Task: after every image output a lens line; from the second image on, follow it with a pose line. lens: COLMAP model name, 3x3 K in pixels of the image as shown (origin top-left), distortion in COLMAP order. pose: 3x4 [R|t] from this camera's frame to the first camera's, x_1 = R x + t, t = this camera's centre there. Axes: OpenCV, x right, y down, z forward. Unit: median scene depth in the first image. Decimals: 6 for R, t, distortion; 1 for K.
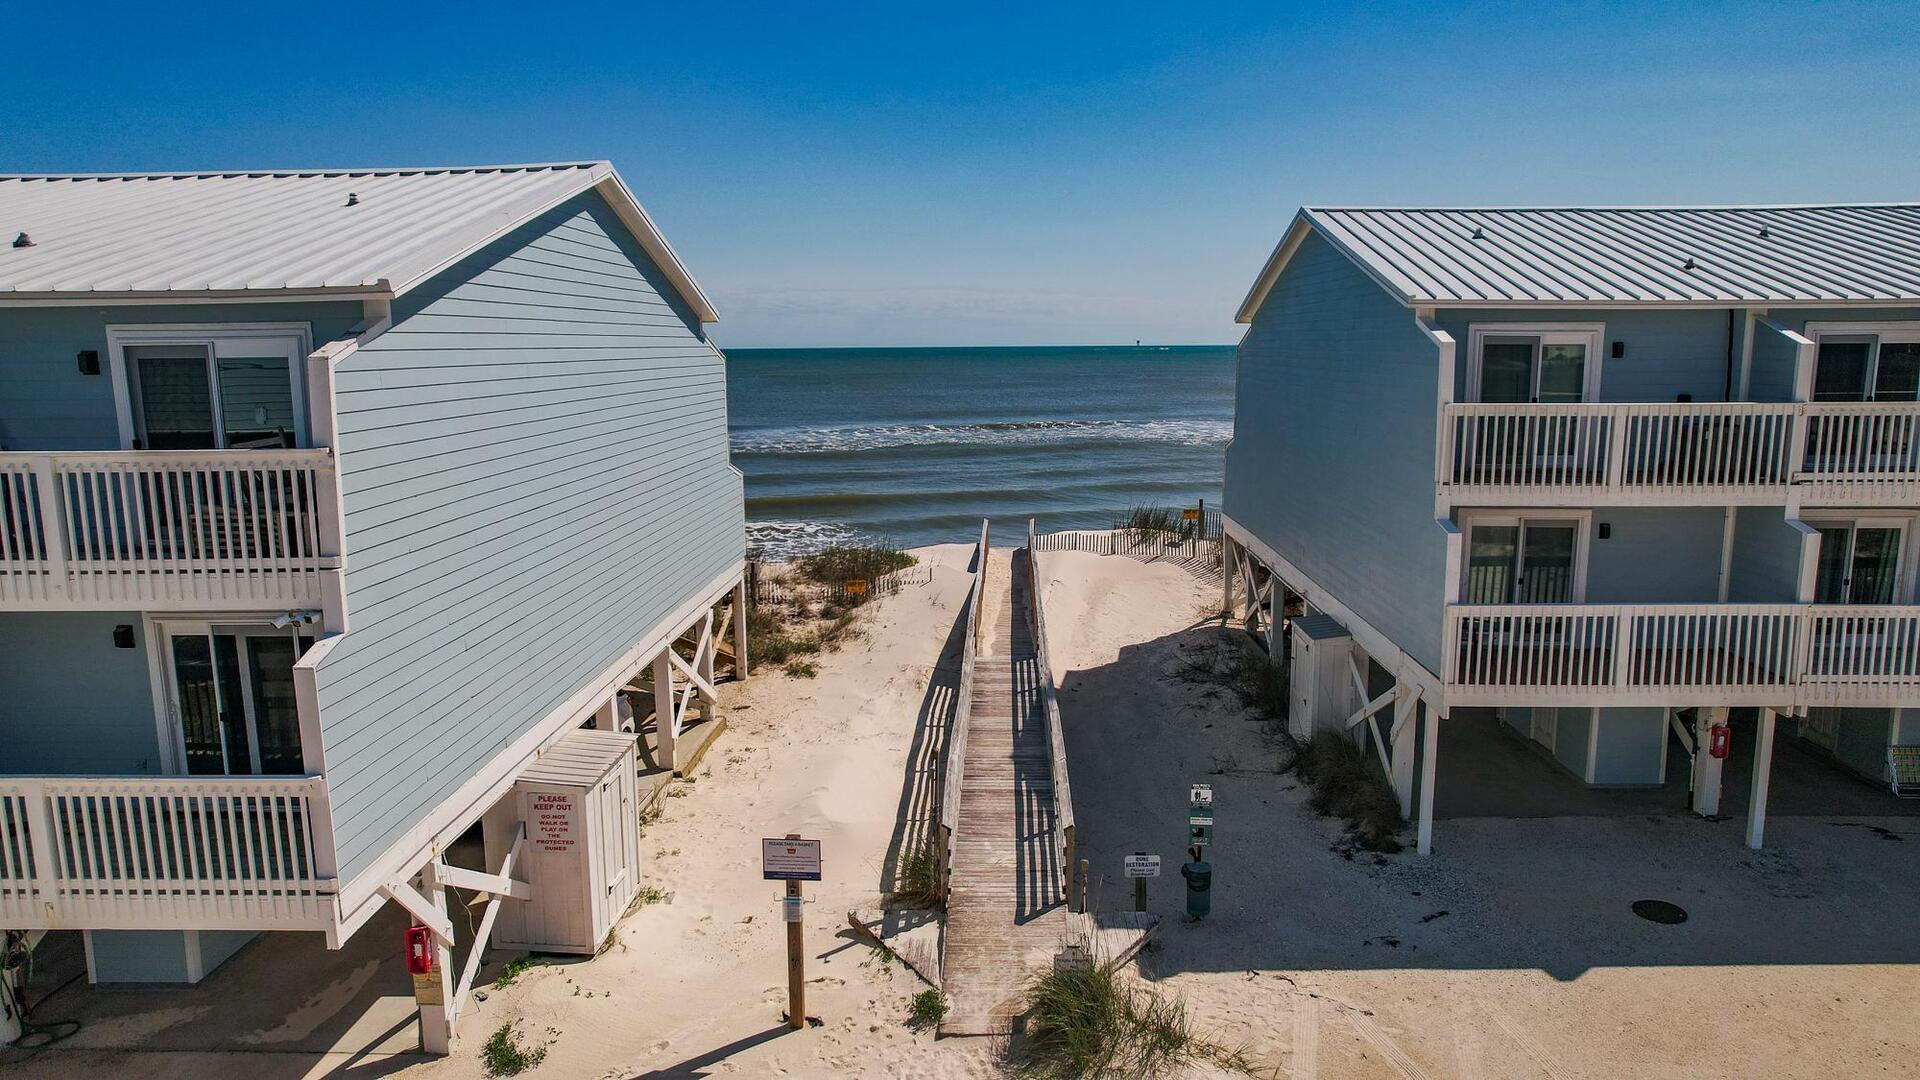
lens RADIAL K [[1254.0, 0, 960.7], [0, 1254.0, 552.9], [0, 0, 1]] dist [-0.077102, 0.070716]
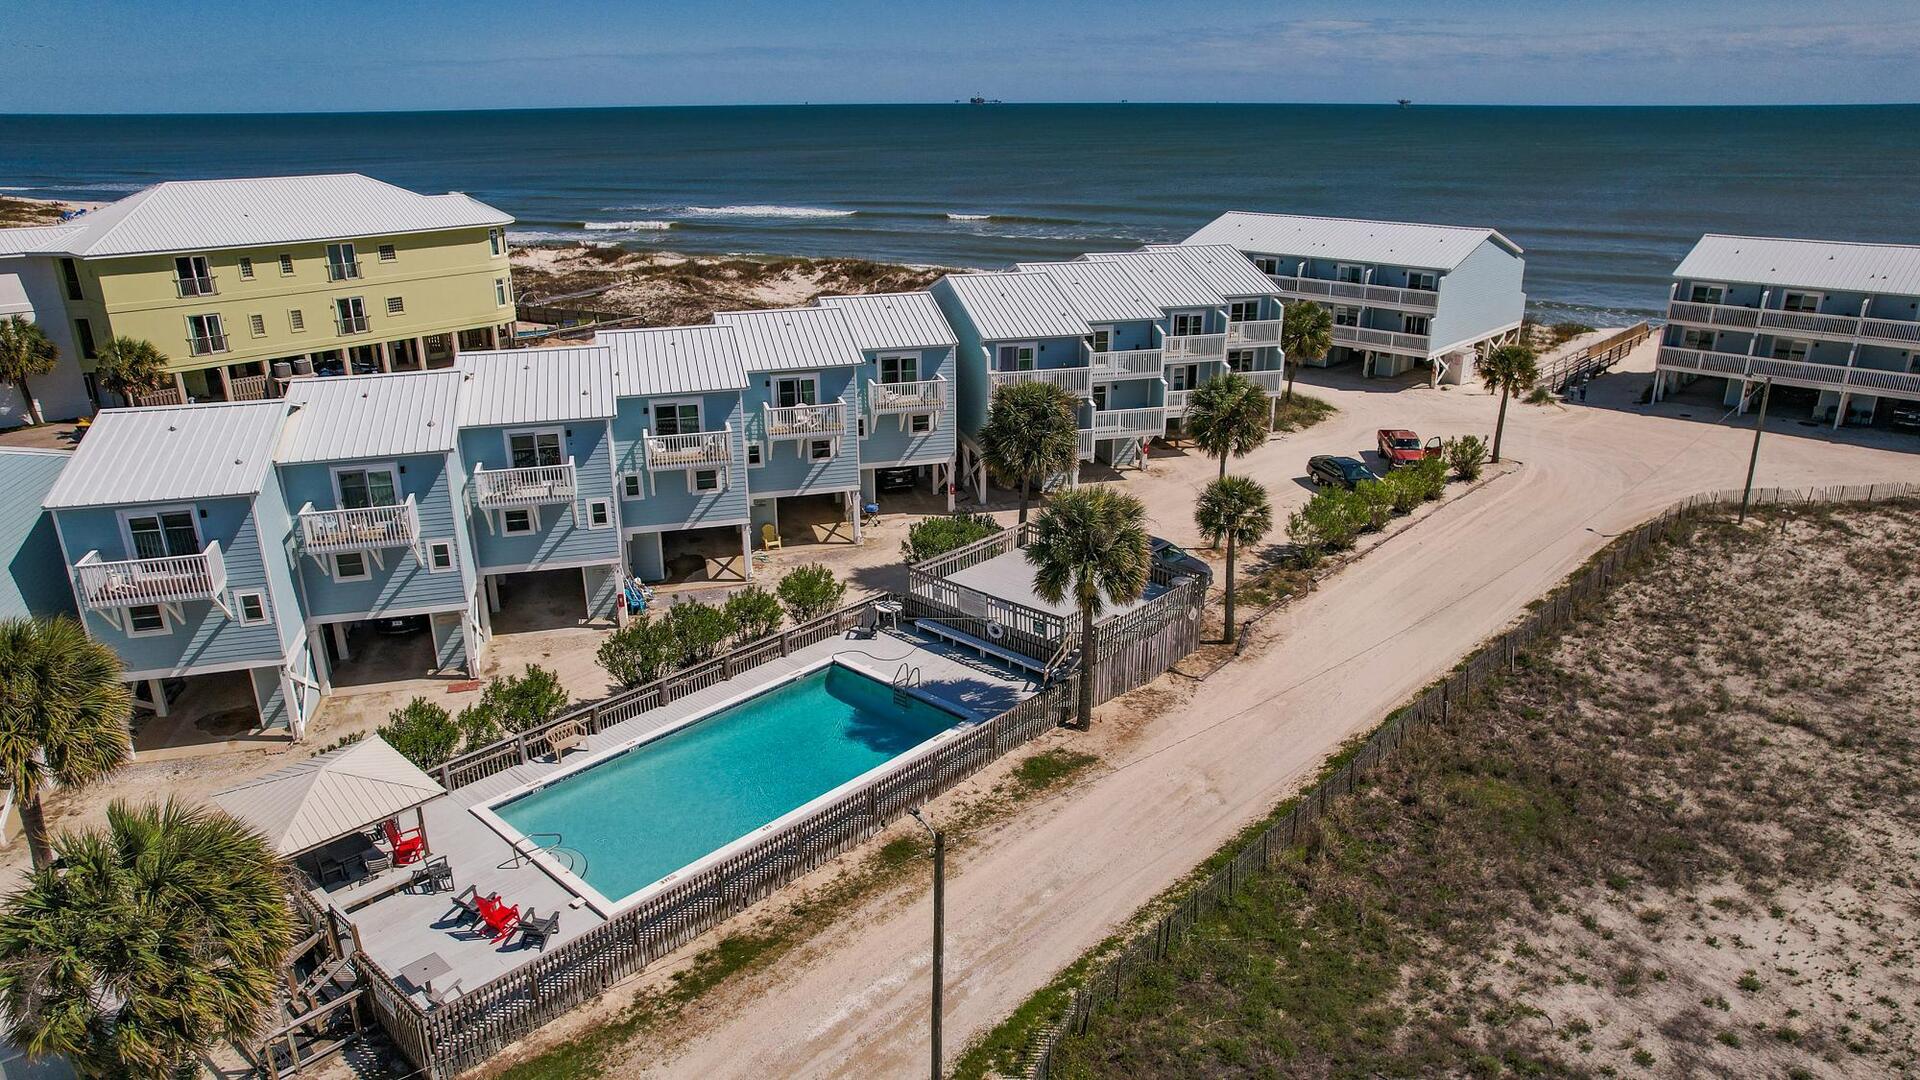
lens RADIAL K [[1254.0, 0, 960.7], [0, 1254.0, 552.9], [0, 0, 1]] dist [-0.077102, 0.070716]
pose [[0.766262, 0.228665, -0.600462, 1.550027], [-0.111793, 0.967723, 0.225863, 0.051827], [0.632728, -0.105943, 0.767092, -4.923807]]
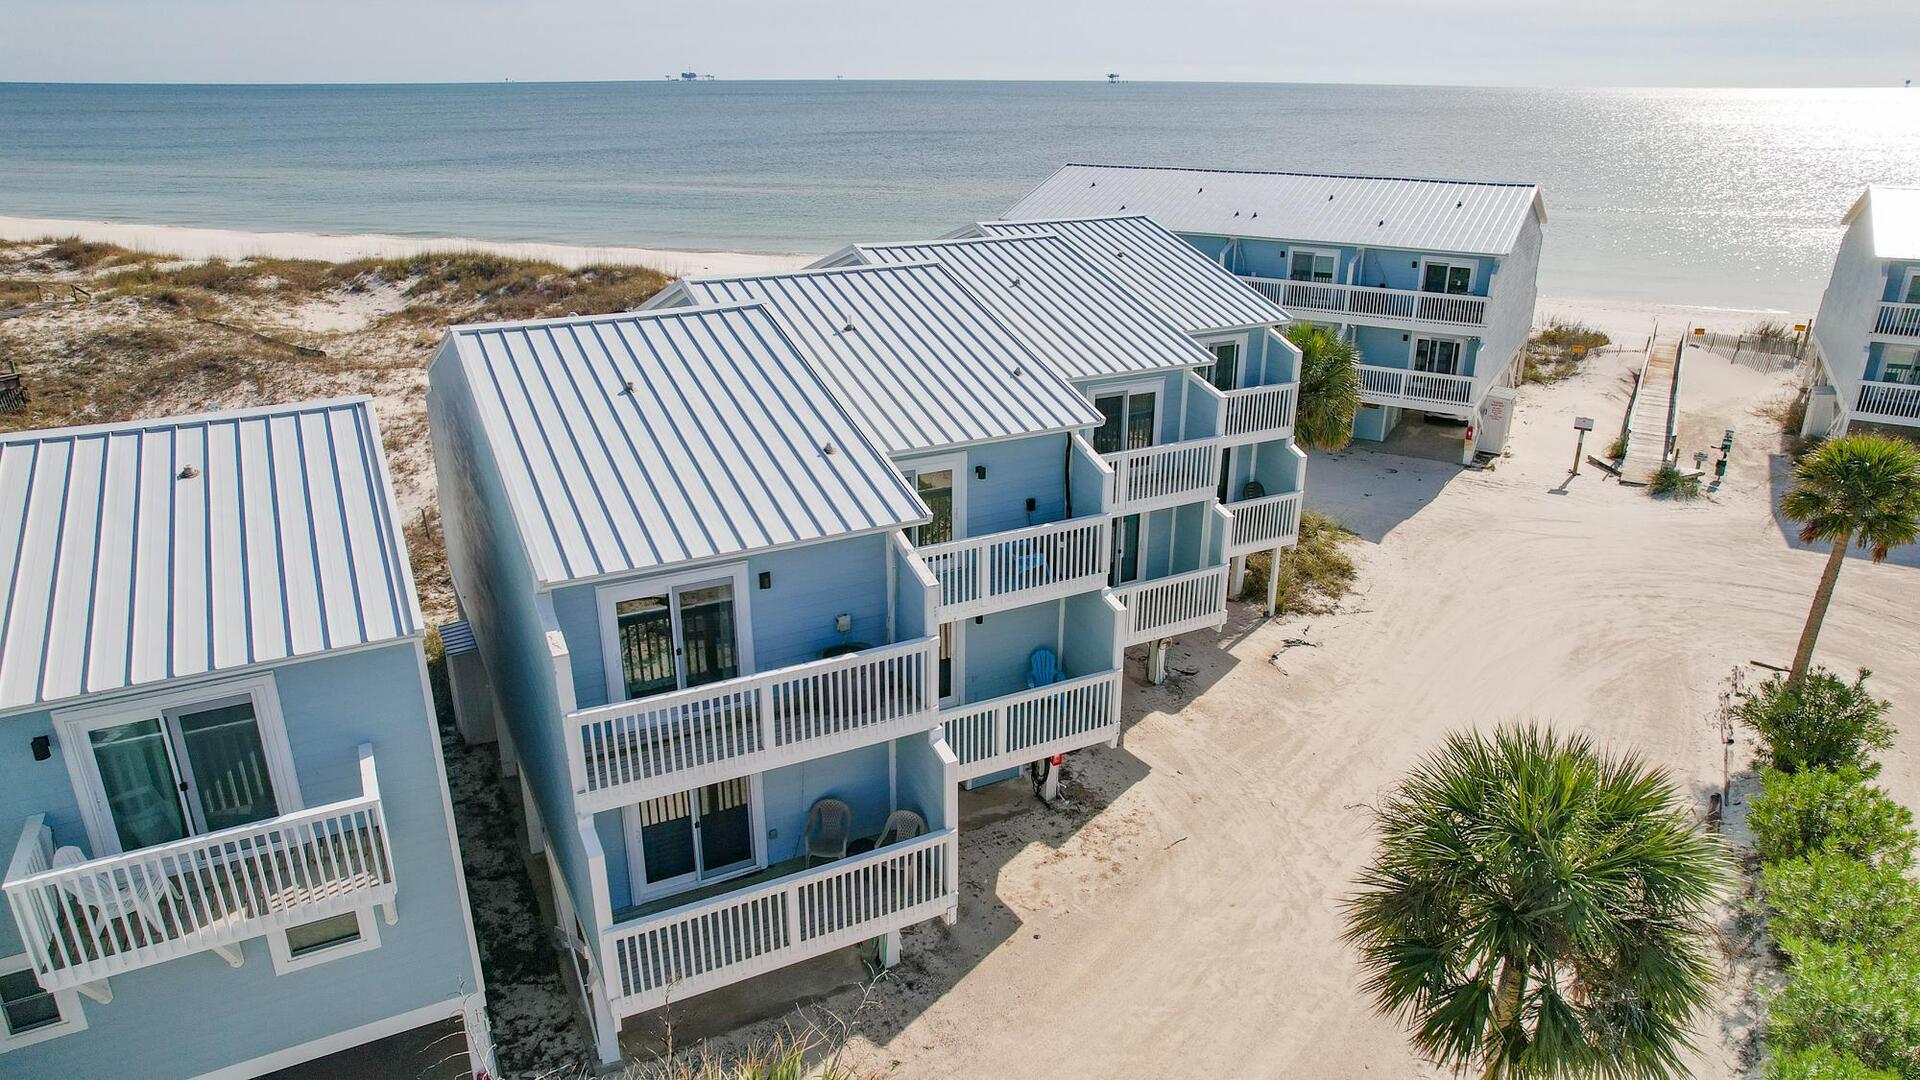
lens RADIAL K [[1254.0, 0, 960.7], [0, 1254.0, 552.9], [0, 0, 1]] dist [-0.077102, 0.070716]
pose [[0.885622, 0.180297, -0.427979, -0.122154], [-0.090948, 0.971051, 0.220881, -0.009212], [0.455413, -0.156693, 0.876382, -2.589358]]
